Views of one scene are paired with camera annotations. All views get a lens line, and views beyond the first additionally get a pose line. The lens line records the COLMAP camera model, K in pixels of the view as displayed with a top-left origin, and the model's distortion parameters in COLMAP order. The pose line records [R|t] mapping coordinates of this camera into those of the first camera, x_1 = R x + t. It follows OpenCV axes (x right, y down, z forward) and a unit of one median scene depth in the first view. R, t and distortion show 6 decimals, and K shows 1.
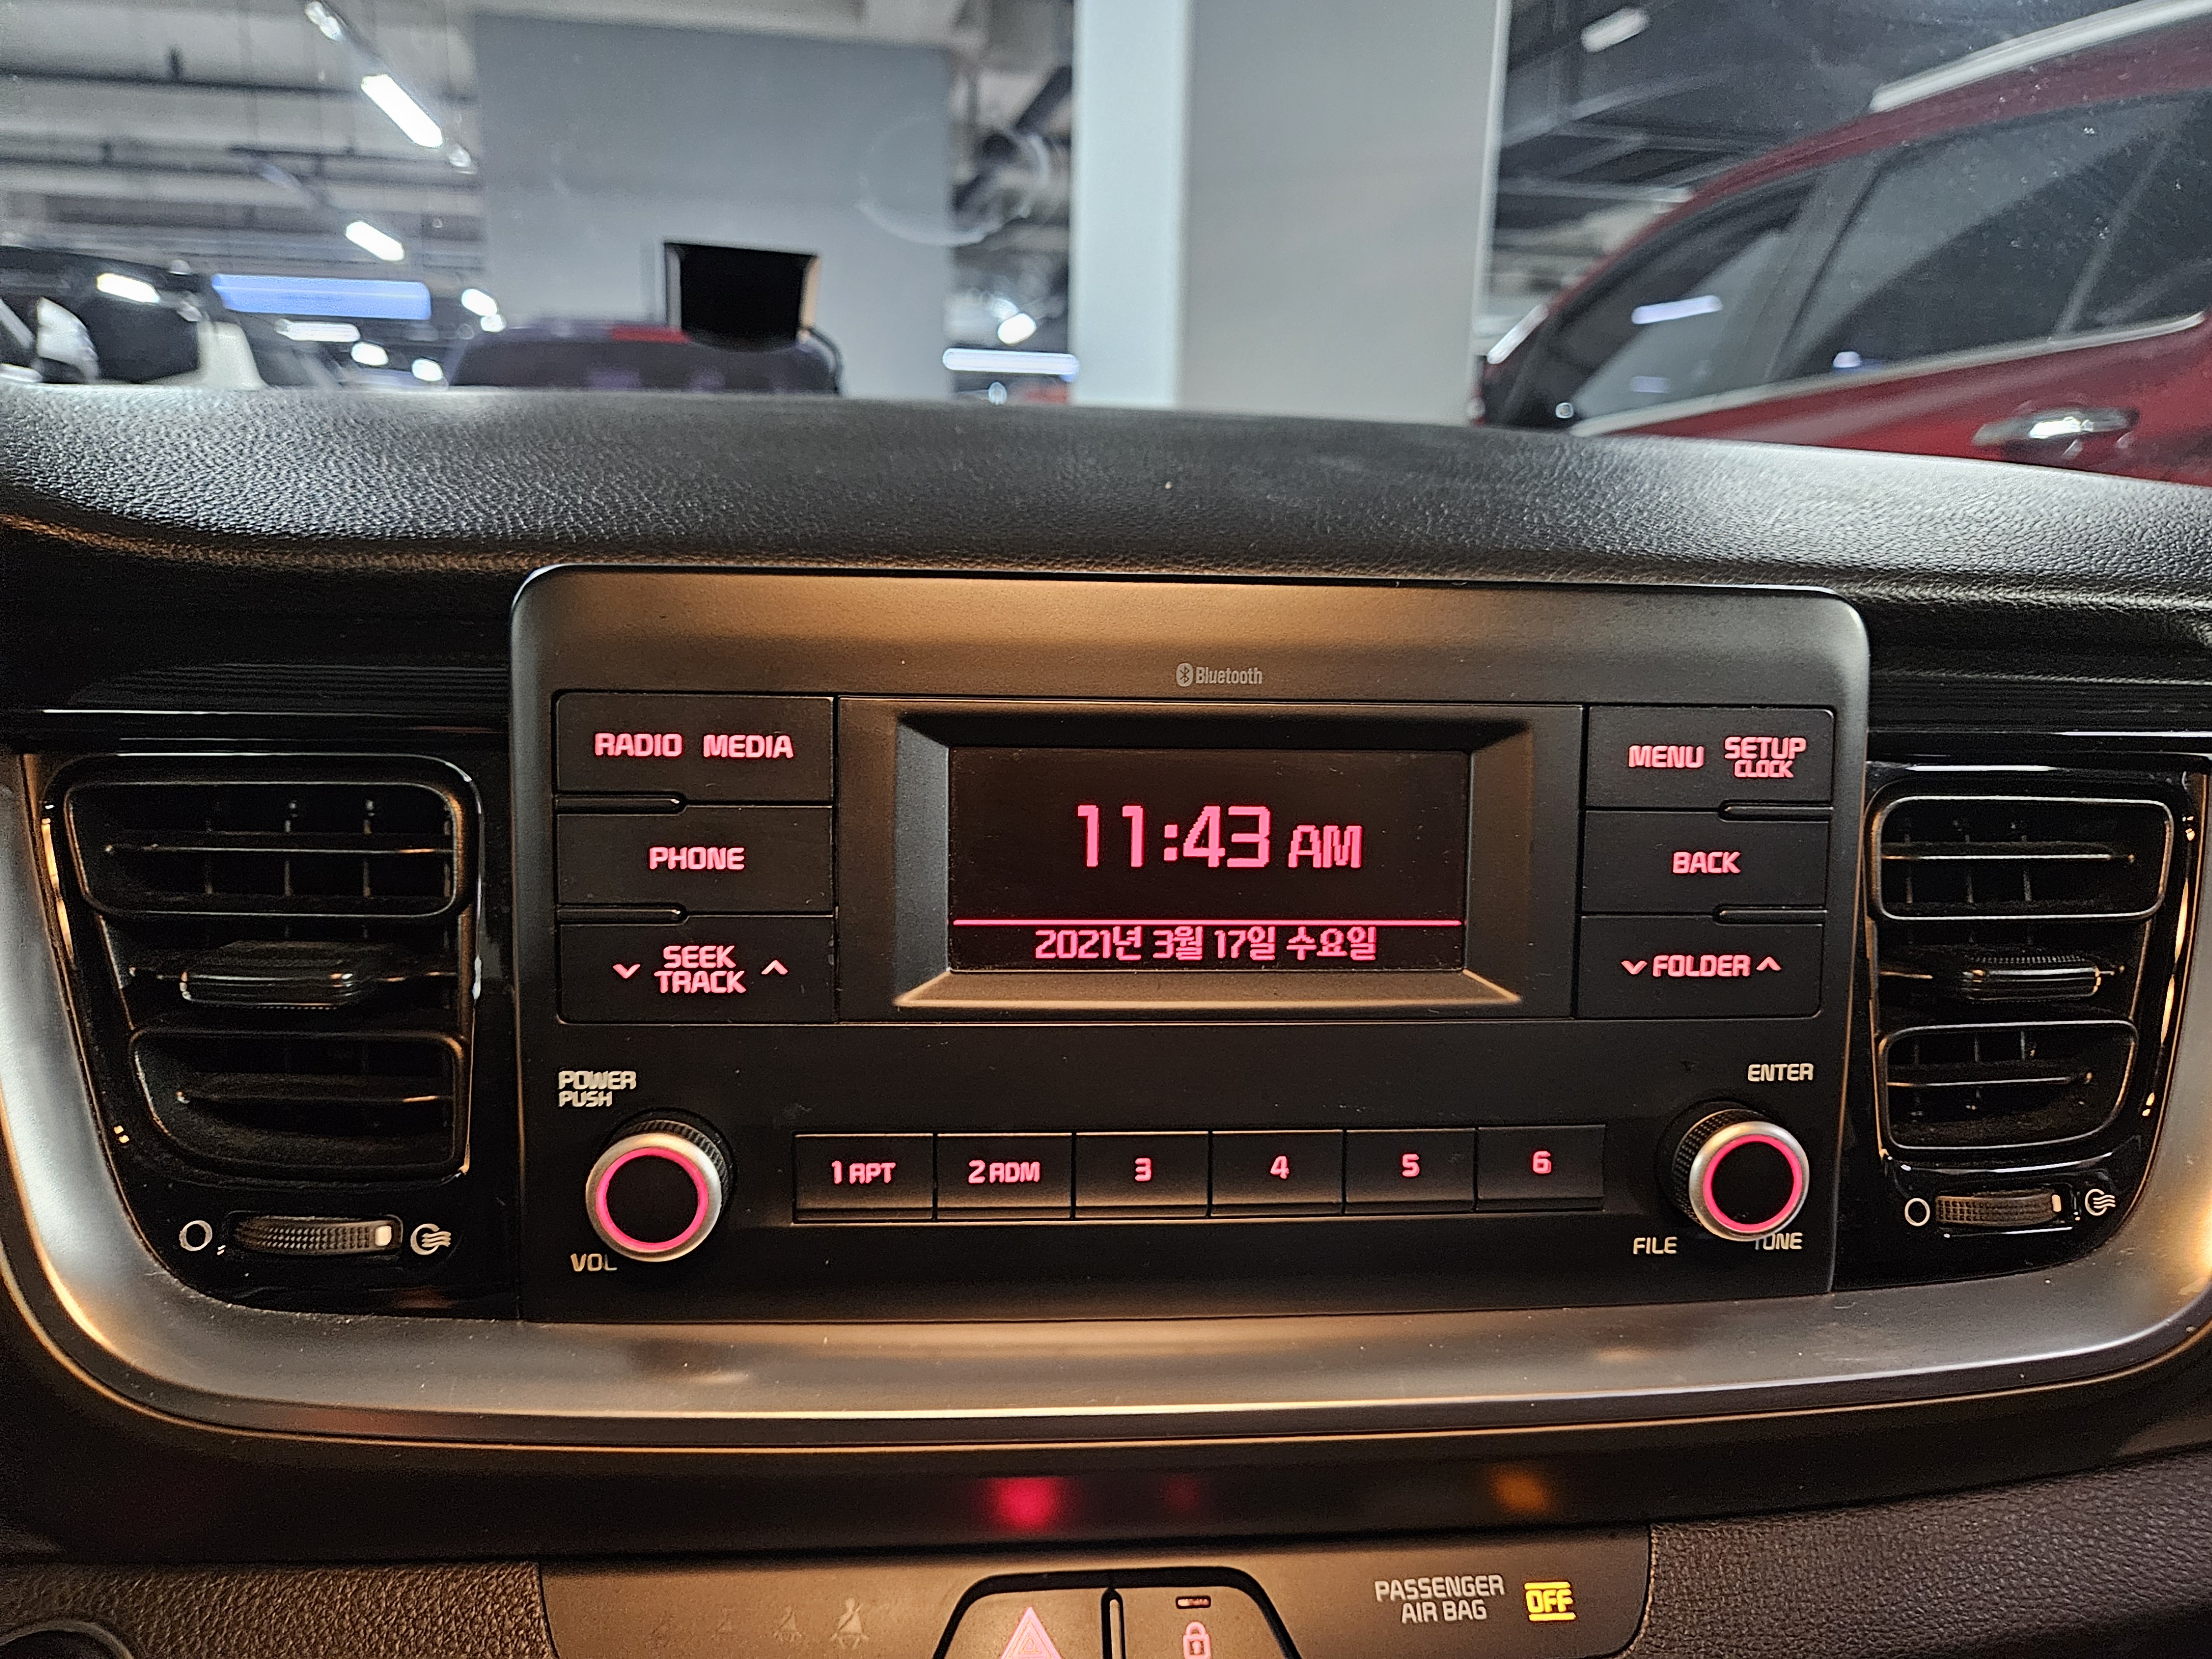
lens RADIAL K [[1476.2, 0, 1055.3], [0, 1476.2, 910.0], [0, 0, 1]] dist [0.054860, -0.041687]
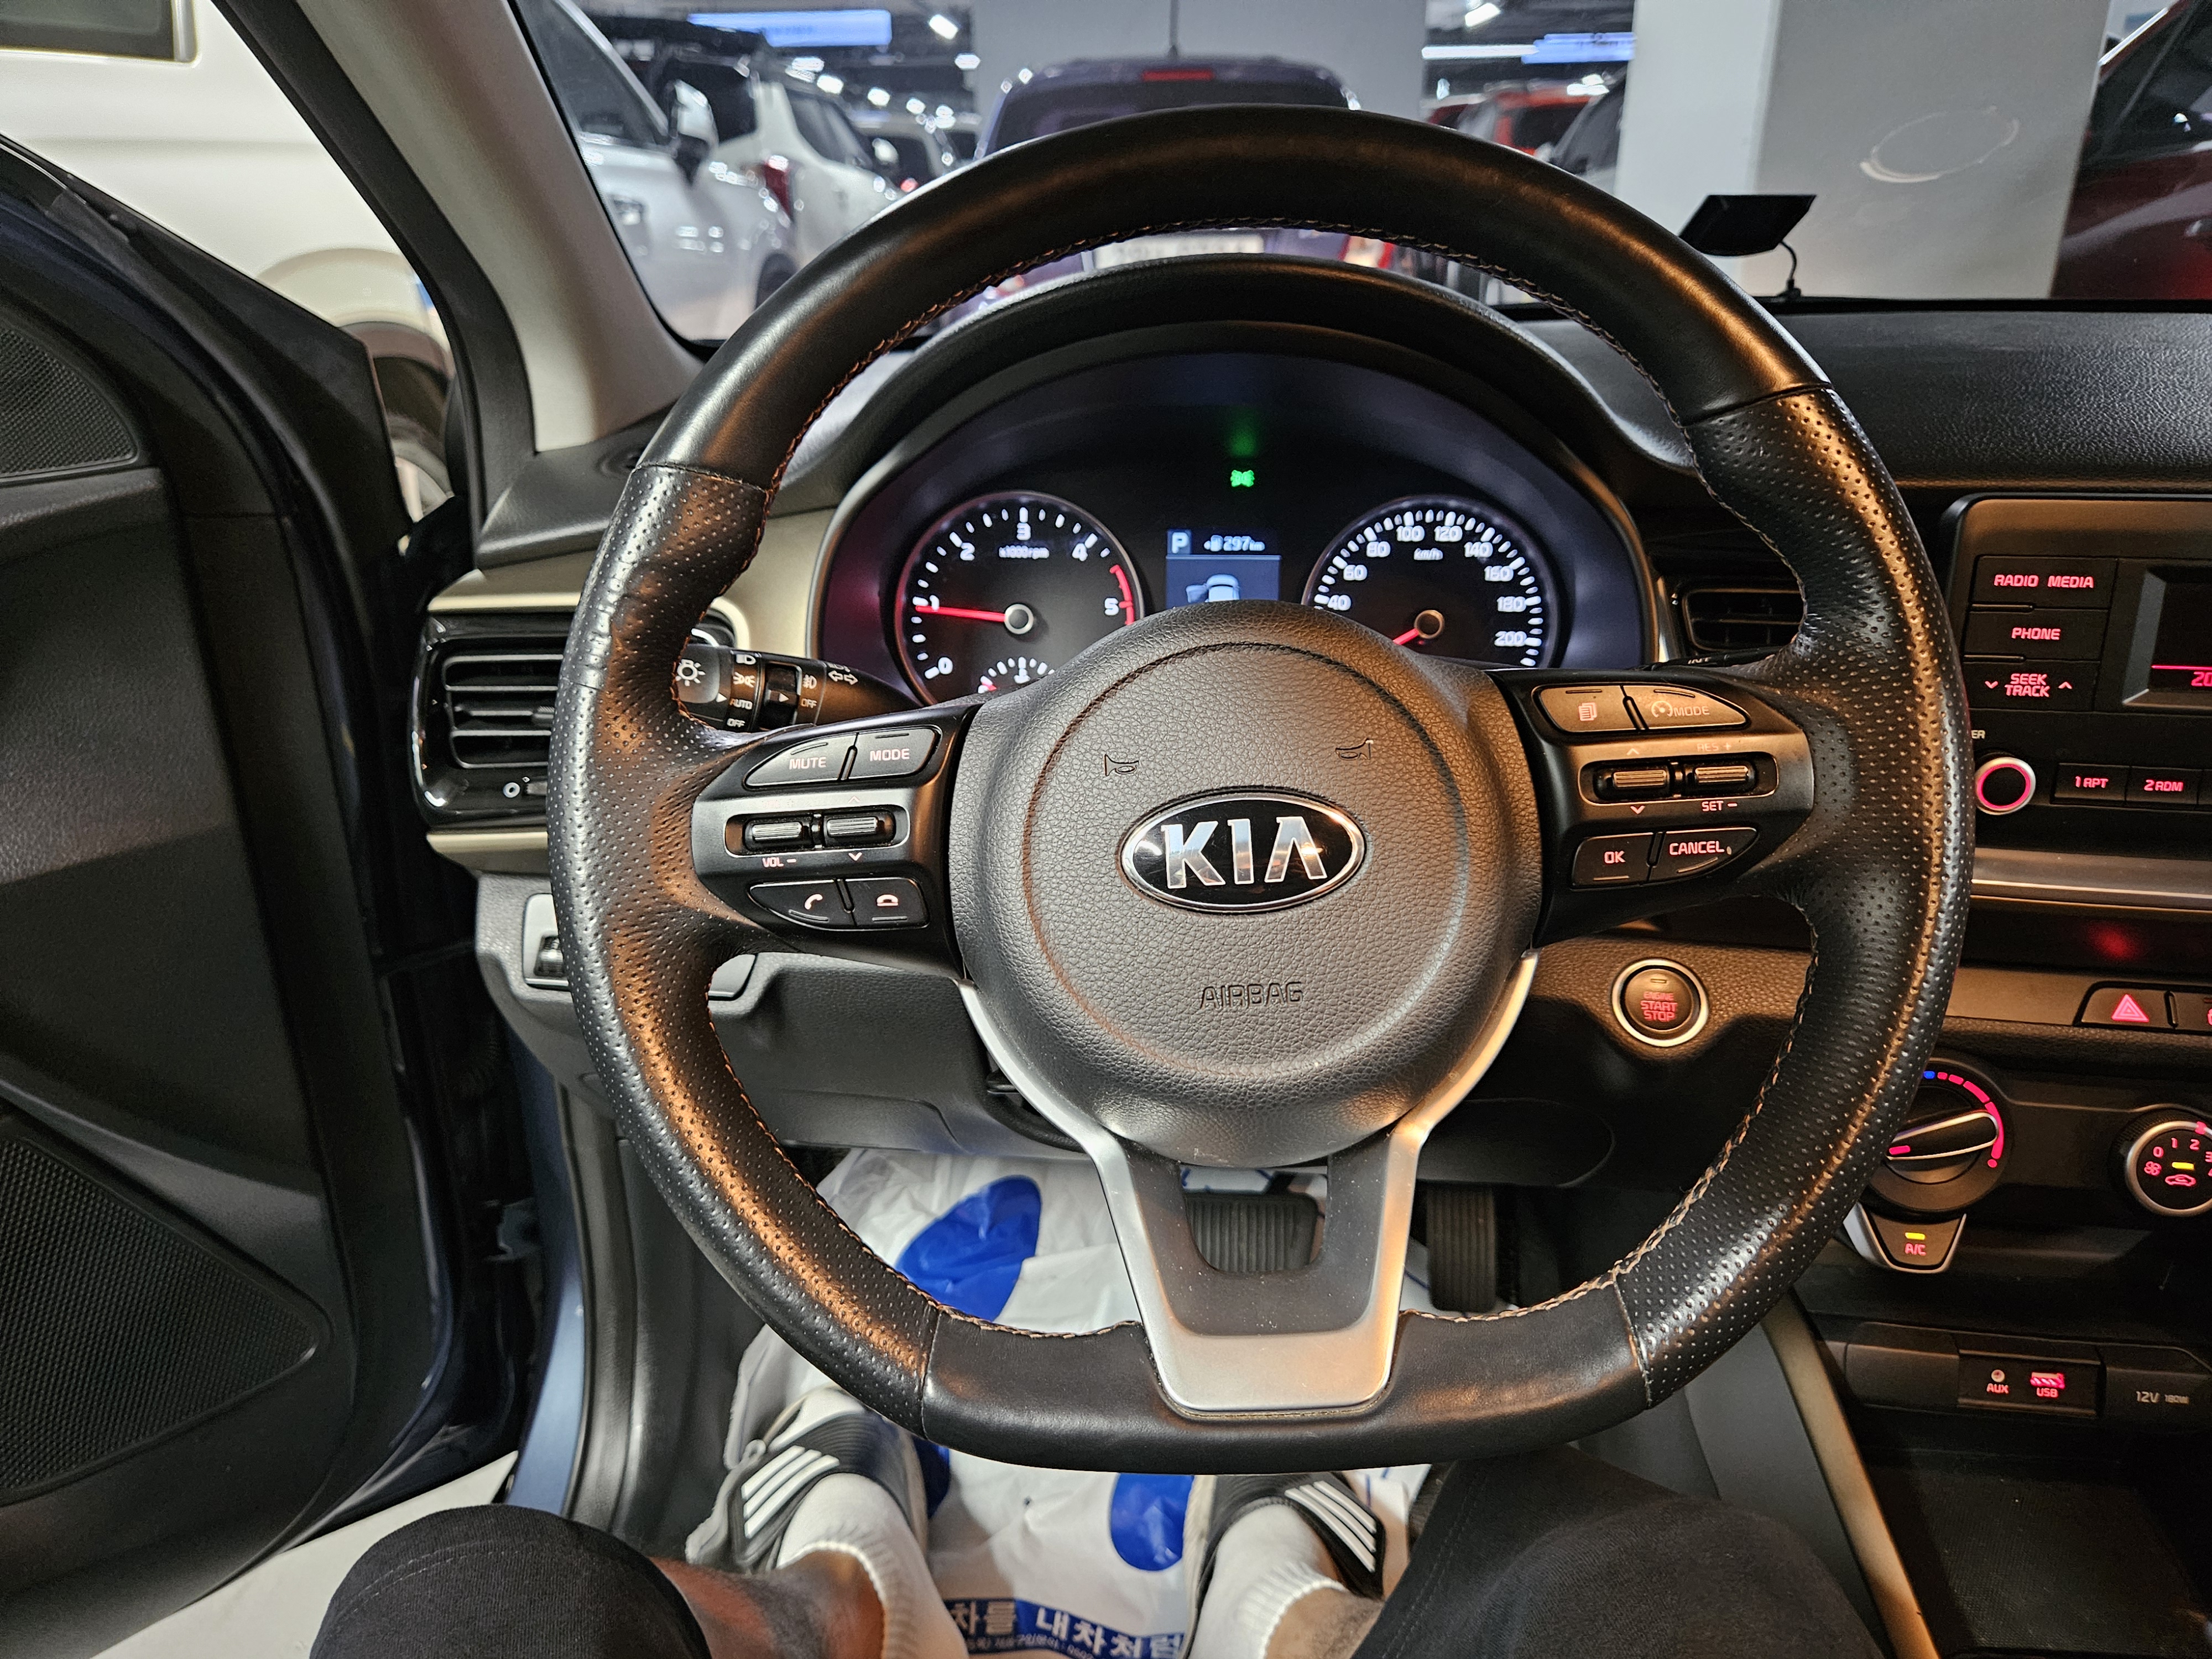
lens RADIAL K [[1476.2, 0, 1097.4], [0, 1476.2, 854.5], [0, 0, 1]] dist [0.054860, -0.041687]
pose [[0.974572, 0.057790, -0.216496, -1.003084], [-0.026101, 0.988871, 0.146467, -0.000565], [0.222551, -0.137092, 0.965234, -1.359847]]
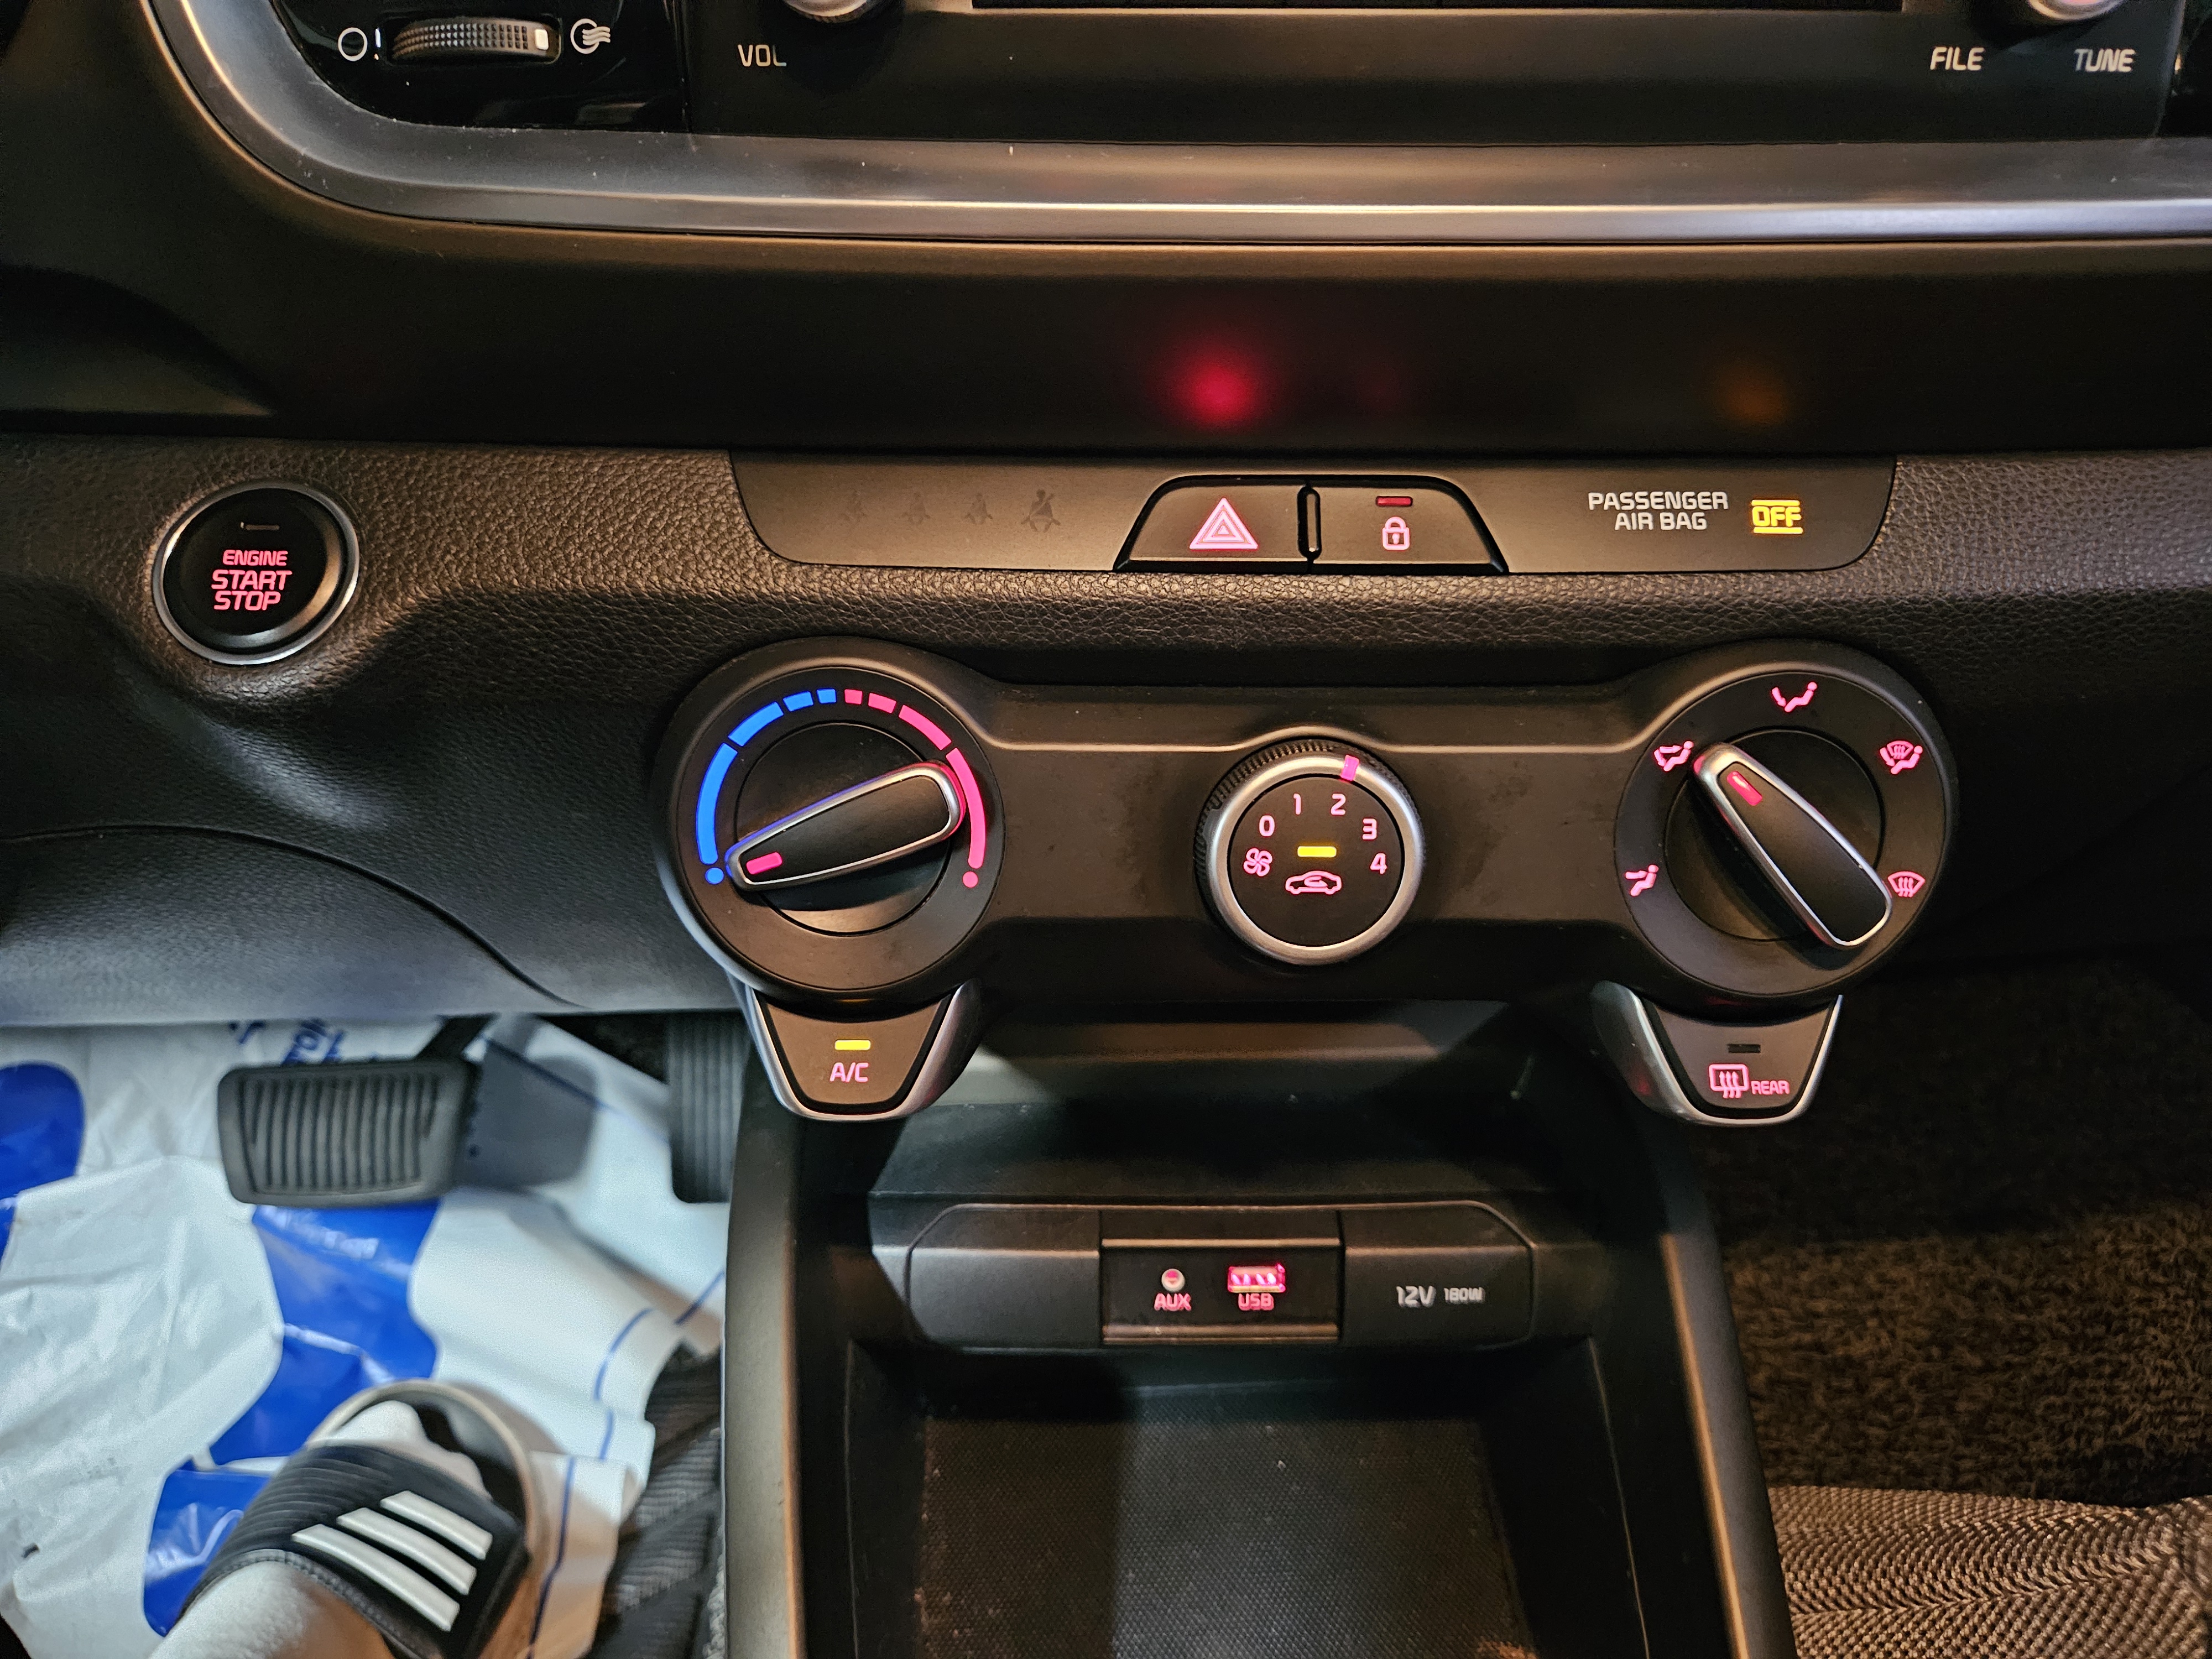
lens RADIAL K [[1476.2, 0, 1090.5], [0, 1476.2, 847.3], [0, 0, 1]] dist [0.054860, -0.041687]
pose [[0.996413, 0.018732, -0.082523, -0.020086], [0.000777, 0.973126, 0.230271, 0.474058], [0.084618, -0.229509, 0.969621, 0.003396]]
